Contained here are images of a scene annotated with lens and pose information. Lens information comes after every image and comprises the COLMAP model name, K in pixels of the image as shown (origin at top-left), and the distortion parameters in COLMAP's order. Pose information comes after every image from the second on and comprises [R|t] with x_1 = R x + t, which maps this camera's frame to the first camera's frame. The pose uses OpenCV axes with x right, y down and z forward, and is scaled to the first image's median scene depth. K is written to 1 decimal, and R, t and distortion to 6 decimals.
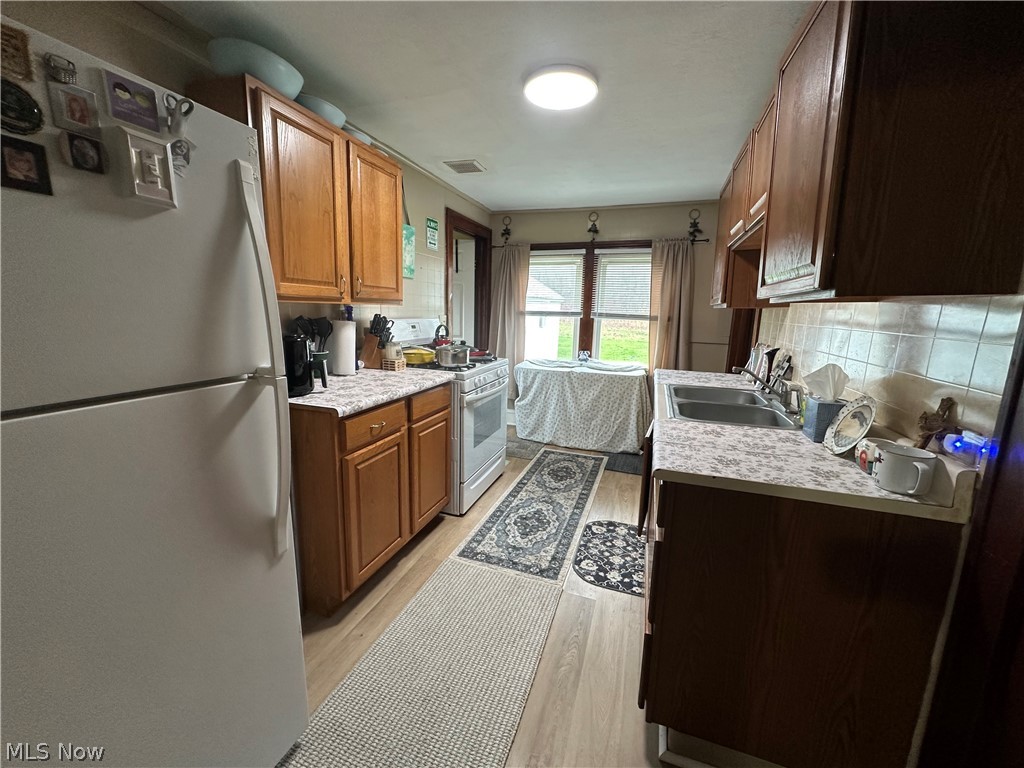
lens RADIAL K [[403.9, 0, 512.2], [0, 403.9, 378.1], [0, 0, 1]] dist [-0.004563, 0.001159]
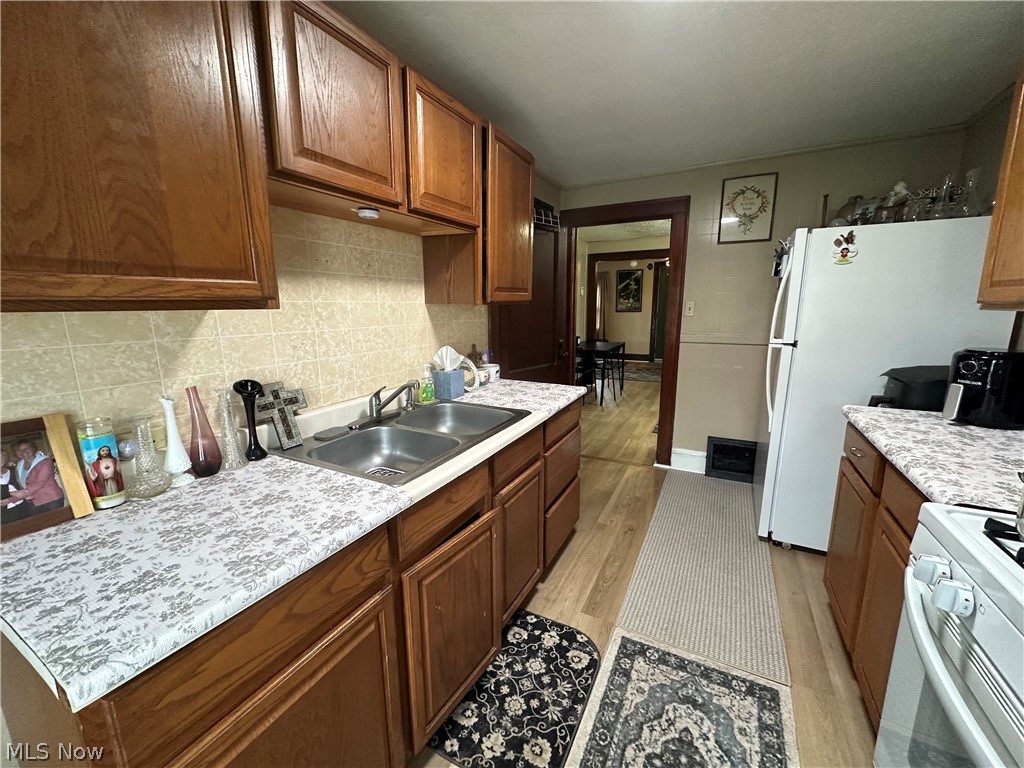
lens RADIAL K [[403.9, 0, 511.3], [0, 403.9, 381.3], [0, 0, 1]] dist [-0.004563, 0.001159]
pose [[-0.989391, -0.039996, 0.139663, 0.225937], [0.011294, 0.937271, 0.348418, -0.270442], [-0.144838, 0.346299, -0.926876, 1.511707]]
